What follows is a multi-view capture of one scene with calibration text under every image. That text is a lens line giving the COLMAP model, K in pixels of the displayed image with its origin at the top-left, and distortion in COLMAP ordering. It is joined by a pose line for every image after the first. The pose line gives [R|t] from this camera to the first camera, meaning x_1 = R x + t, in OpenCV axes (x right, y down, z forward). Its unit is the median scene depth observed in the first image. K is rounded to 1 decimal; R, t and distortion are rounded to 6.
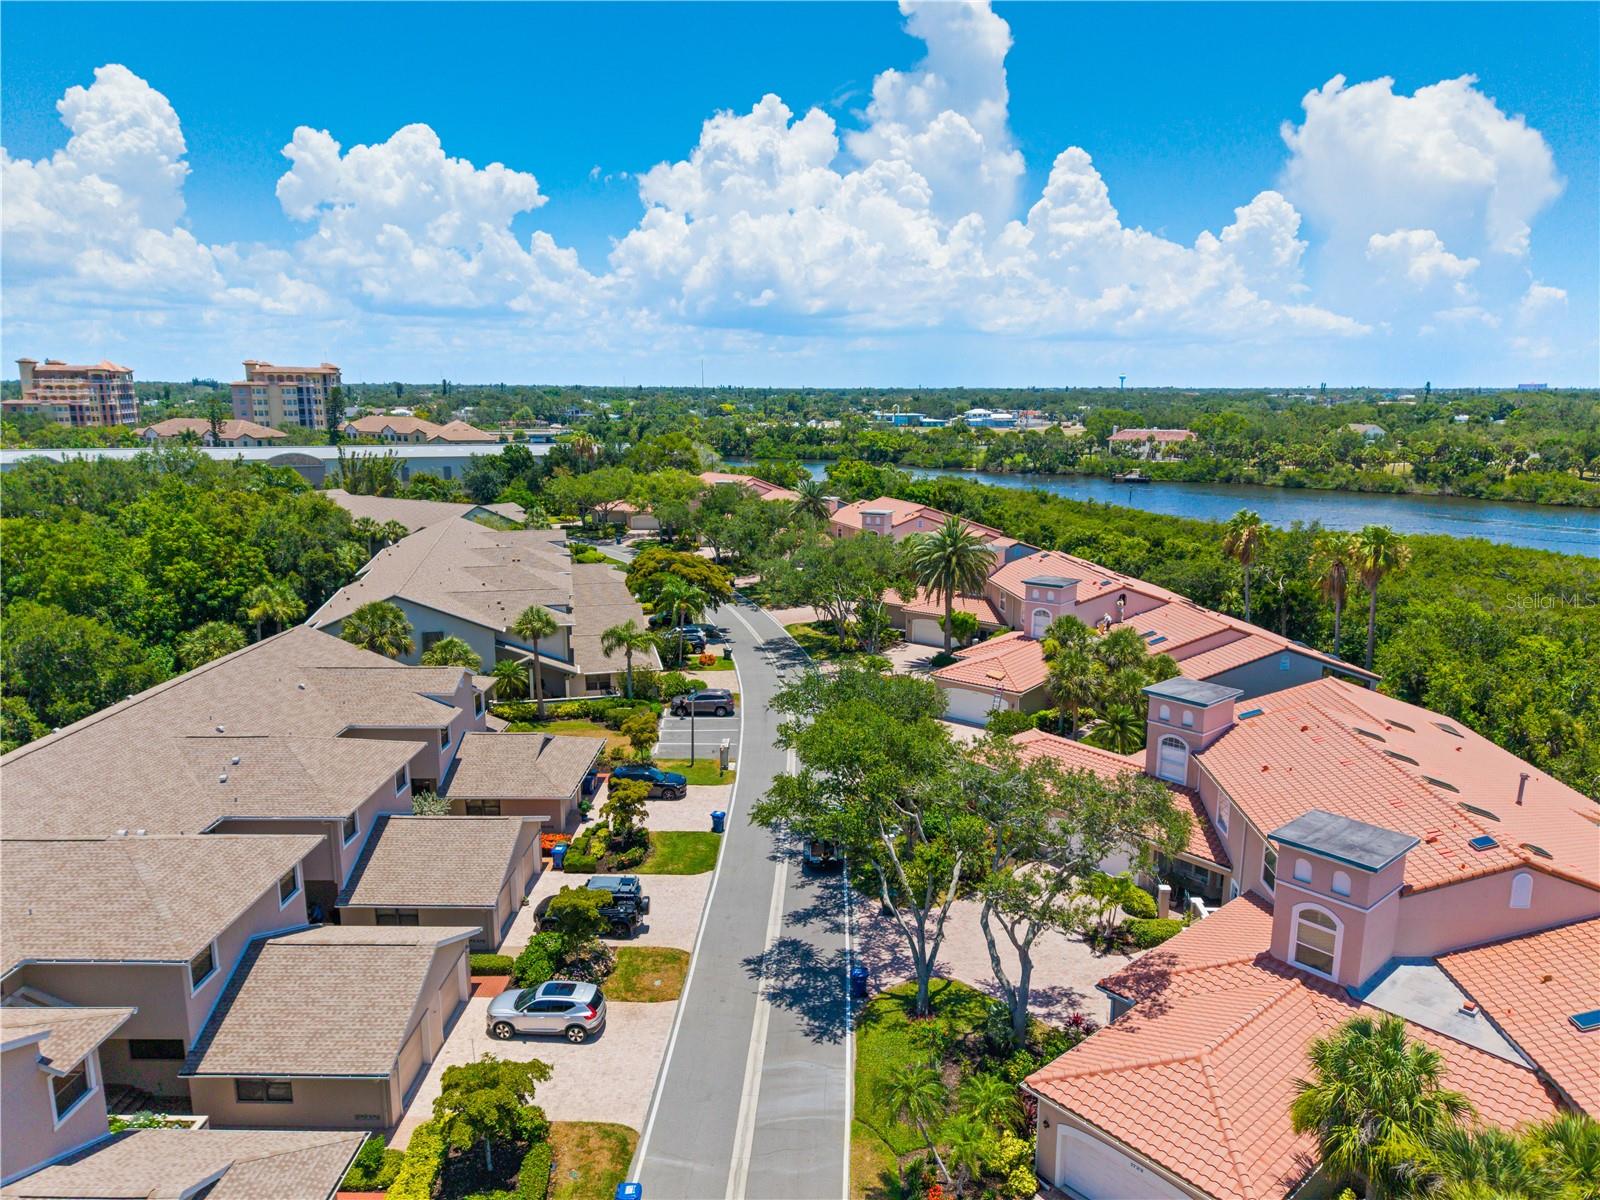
lens RADIAL K [[1071.5, 0, 800.0], [0, 1071.5, 600.0], [0, 0, 1]] dist [0.008845, -0.000679]
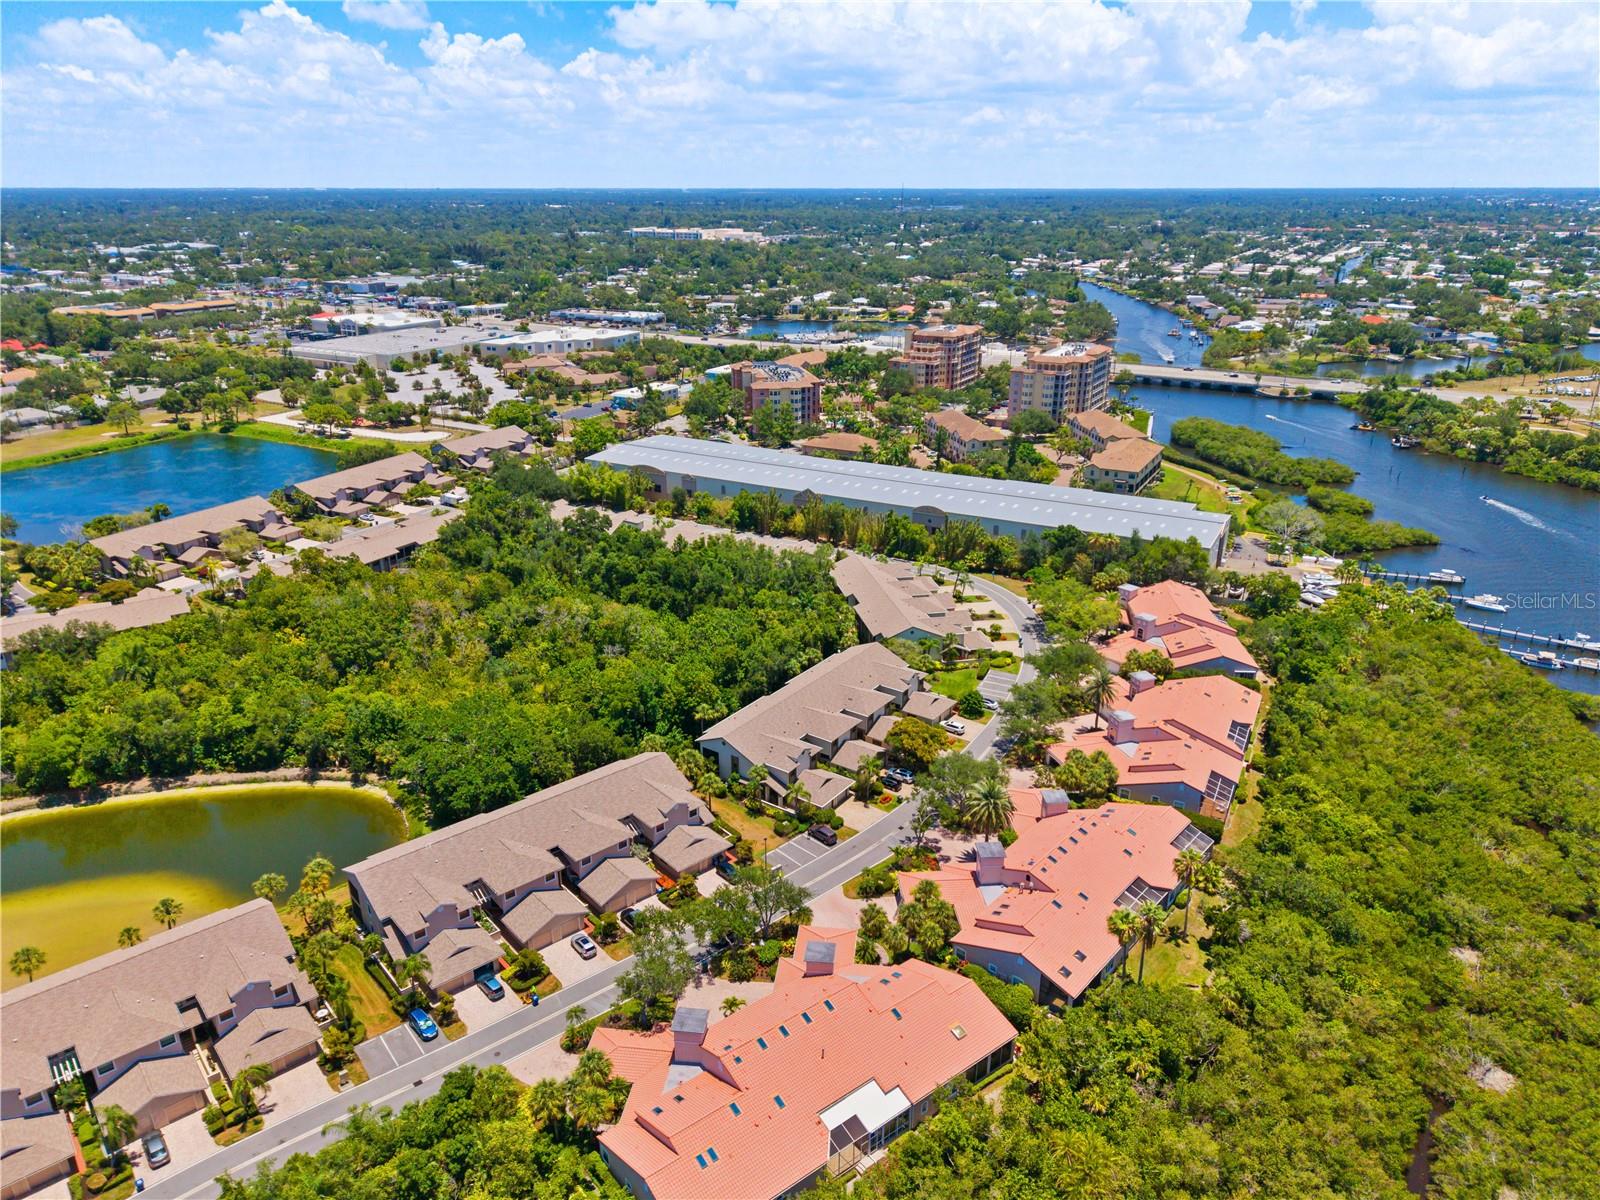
lens RADIAL K [[1085.7, 0, 802.5], [0, 1085.7, 595.7], [0, 0, 1]] dist [0.012405, -0.001854]
pose [[0.665226, 0.258676, -0.700400, 1.863696], [-0.138246, 0.964520, 0.224920, -1.231320], [0.733732, -0.052795, 0.677385, -0.605968]]
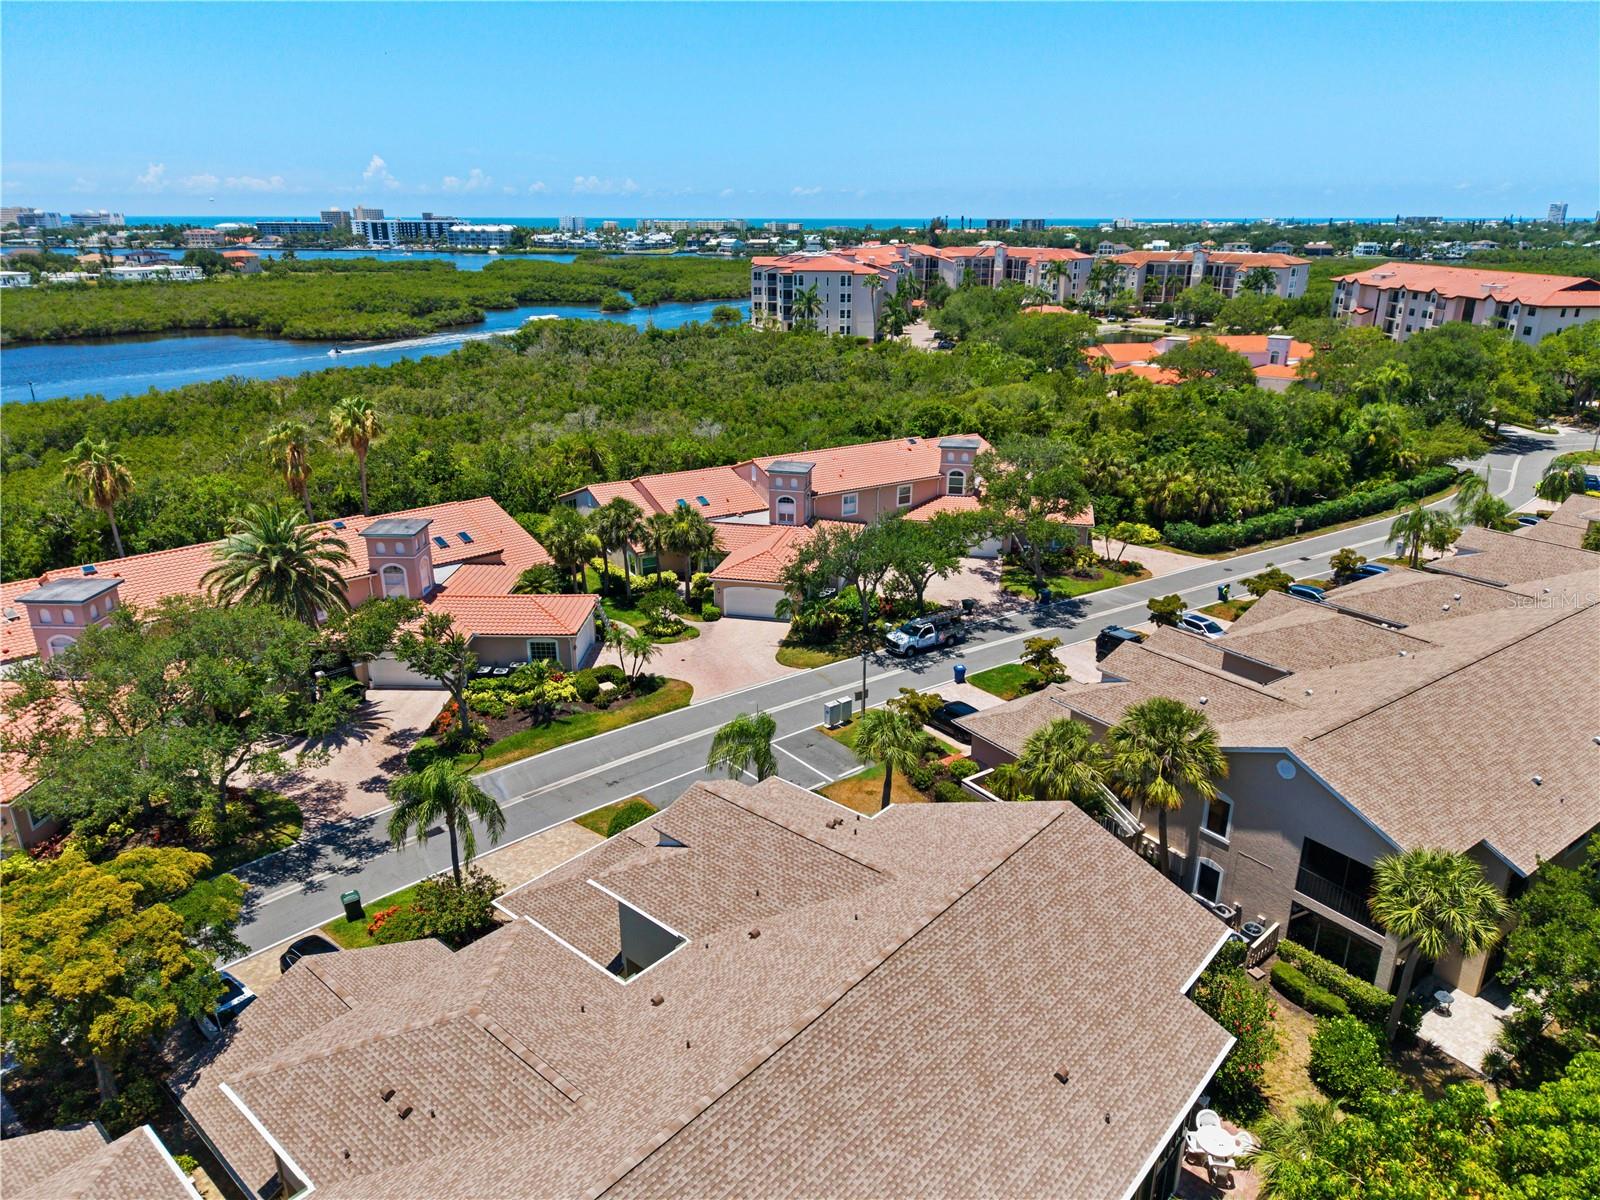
lens RADIAL K [[1085.7, 0, 802.5], [0, 1085.7, 595.7], [0, 0, 1]] dist [0.012405, -0.001854]
pose [[-0.604582, -0.260128, 0.752871, -0.928378], [0.160351, 0.886076, 0.434921, -0.445960], [-0.780236, 0.383669, -0.493994, 1.892176]]
